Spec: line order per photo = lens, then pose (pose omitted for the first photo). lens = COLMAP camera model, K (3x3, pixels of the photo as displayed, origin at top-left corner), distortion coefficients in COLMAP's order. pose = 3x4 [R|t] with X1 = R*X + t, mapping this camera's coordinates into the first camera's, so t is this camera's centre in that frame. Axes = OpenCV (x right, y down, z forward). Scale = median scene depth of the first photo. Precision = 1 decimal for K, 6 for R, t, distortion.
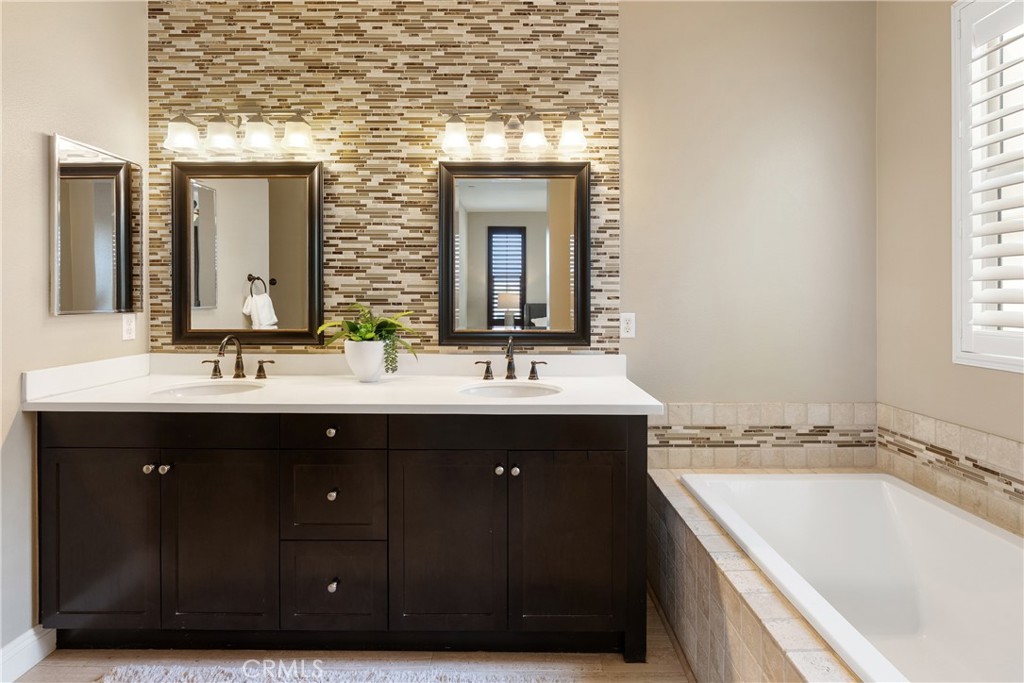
lens RADIAL K [[474.8, 0, 543.4], [0, 474.8, 302.6], [0, 0, 1]] dist [-0.013114, 0.003368]
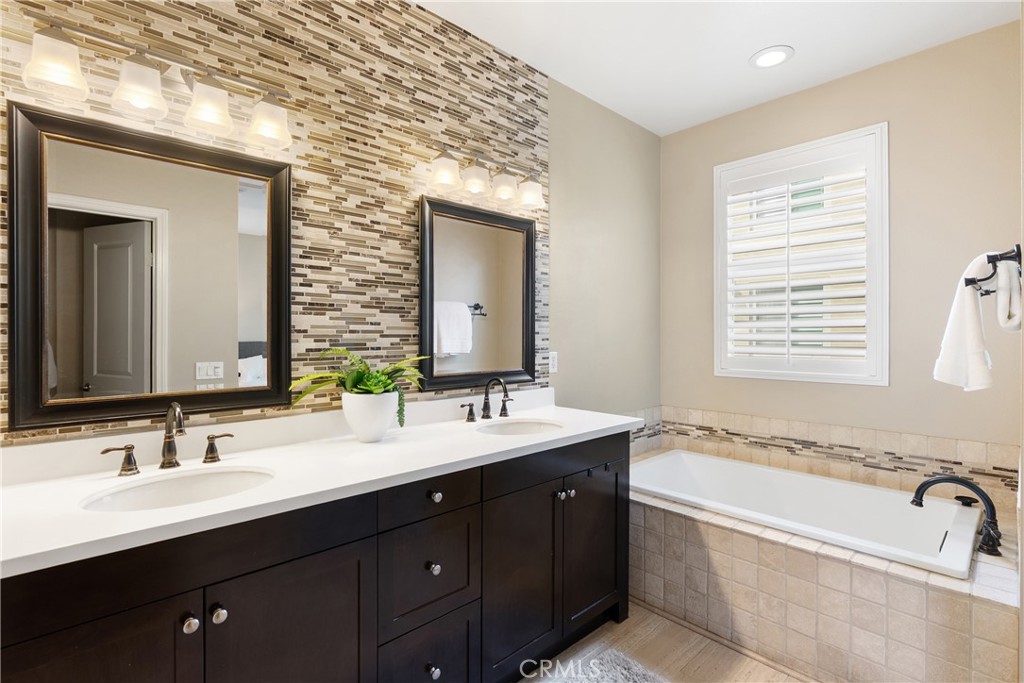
lens RADIAL K [[474.8, 0, 501.3], [0, 474.8, 339.7], [0, 0, 1]] dist [-0.013114, 0.003368]
pose [[0.741162, -0.010623, 0.671242, -0.723517], [0.008345, 0.999943, 0.006611, -0.017515], [-0.671274, 0.000702, 0.741209, 0.205123]]
